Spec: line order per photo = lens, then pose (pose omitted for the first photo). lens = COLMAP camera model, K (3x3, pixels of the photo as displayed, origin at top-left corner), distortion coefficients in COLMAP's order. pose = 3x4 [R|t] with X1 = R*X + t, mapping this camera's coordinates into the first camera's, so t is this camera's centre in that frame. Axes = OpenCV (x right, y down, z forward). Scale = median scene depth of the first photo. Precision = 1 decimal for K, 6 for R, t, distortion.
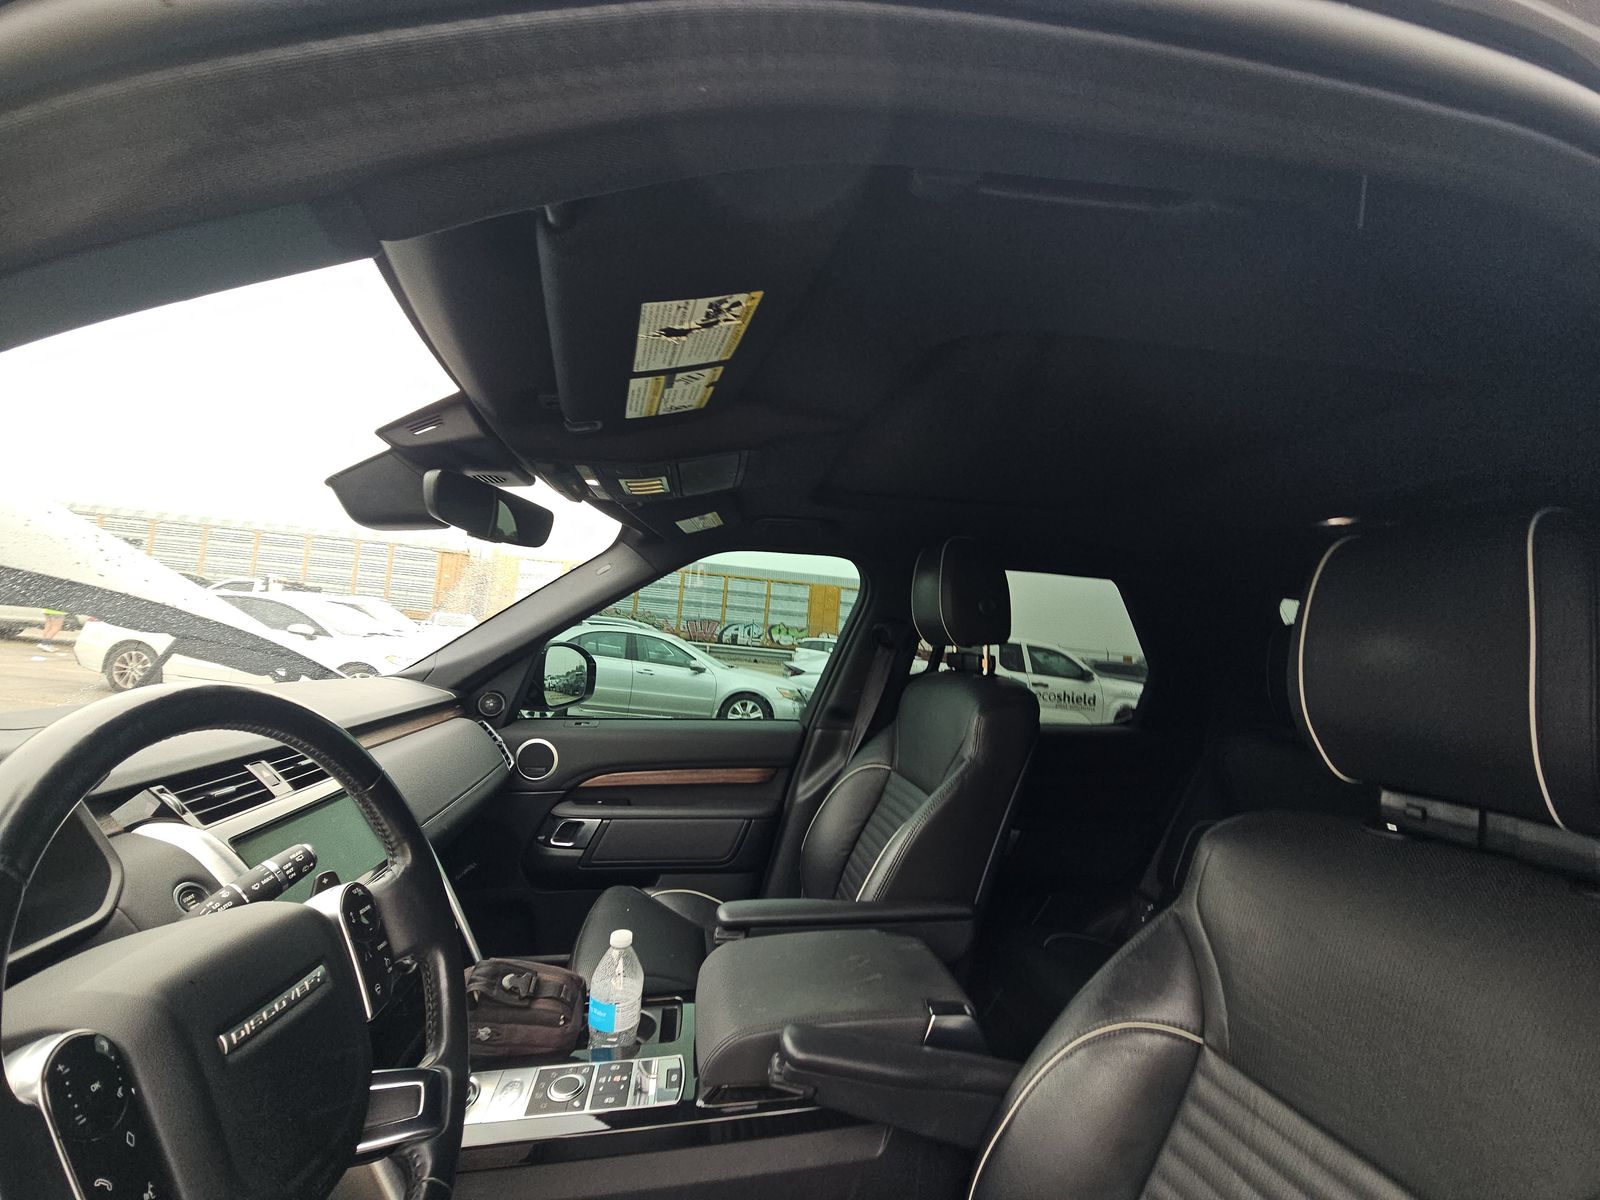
lens RADIAL K [[649.9, 0, 783.6], [0, 649.9, 595.2], [0, 0, 1]] dist [0.007508, -0.006466]
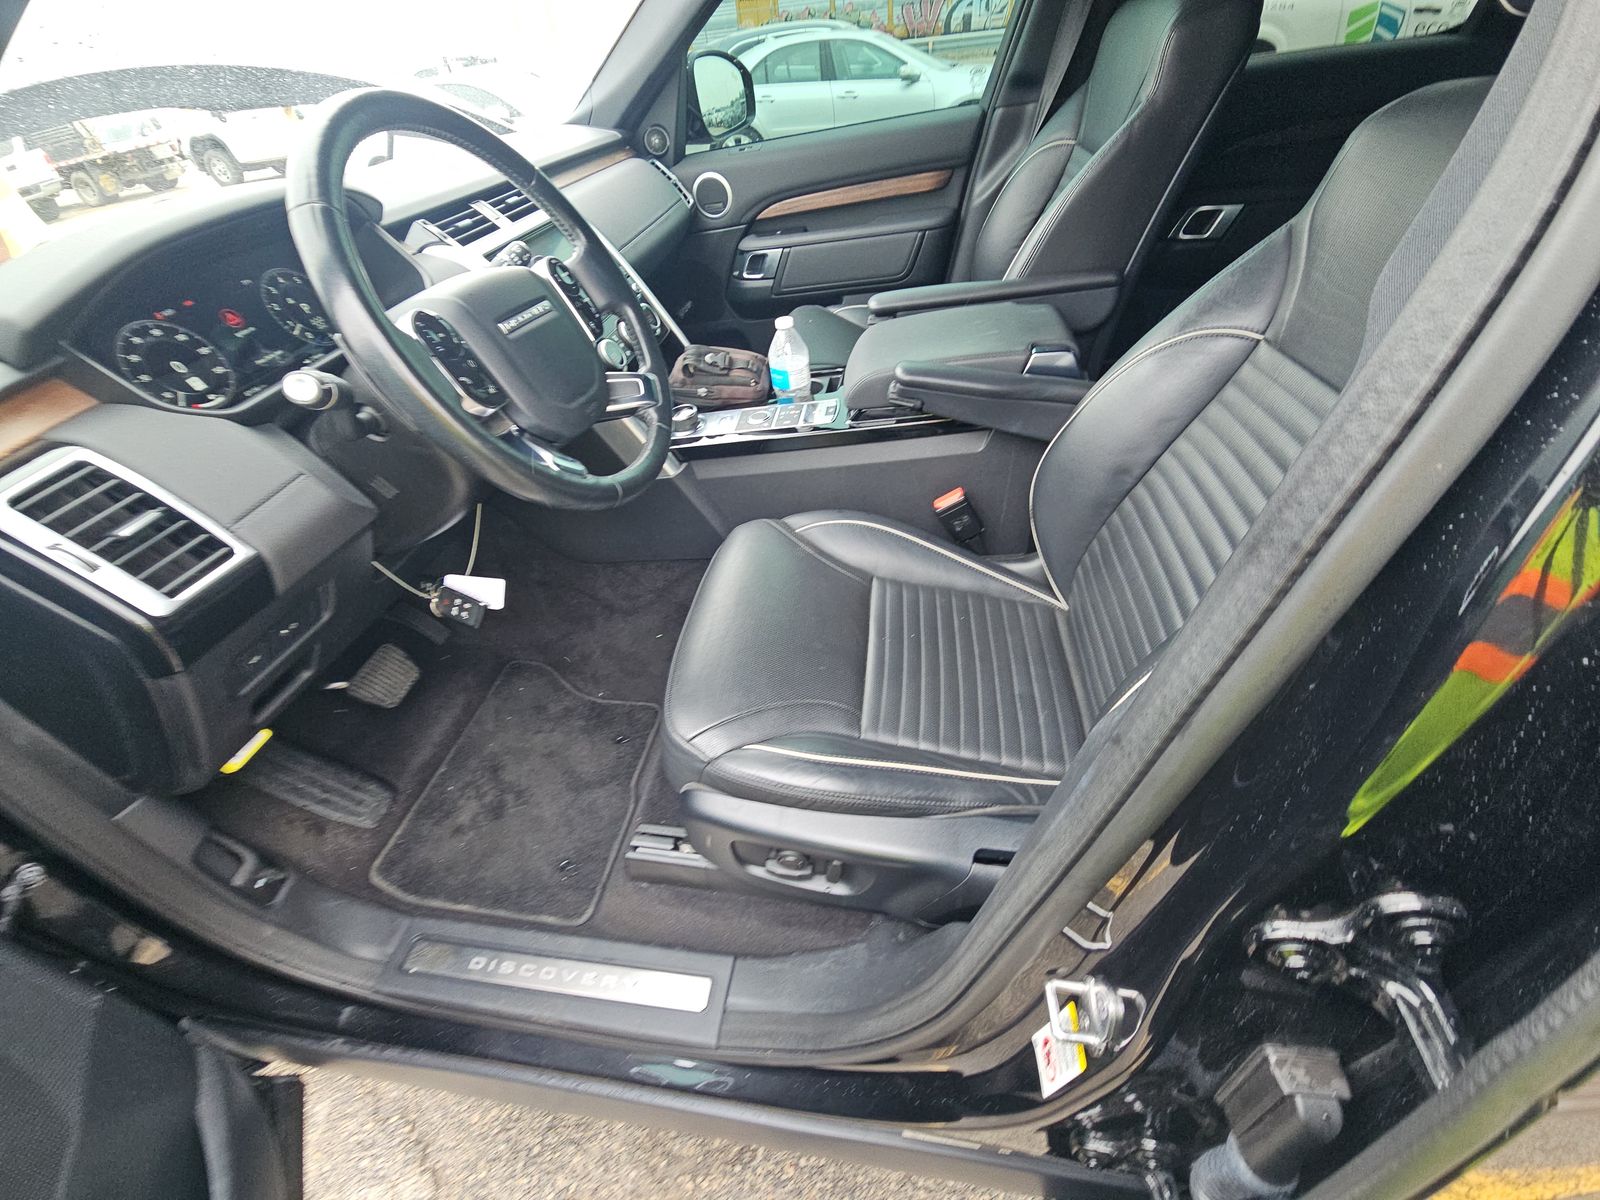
lens RADIAL K [[653.6, 0, 797.5], [0, 653.6, 595.2], [0, 0, 1]] dist [0.004121, -0.002761]
pose [[0.942145, 0.043231, -0.332405, 0.180468], [0.199894, 0.723573, 0.660670, 0.066829], [0.269081, -0.688893, 0.673069, -0.169347]]
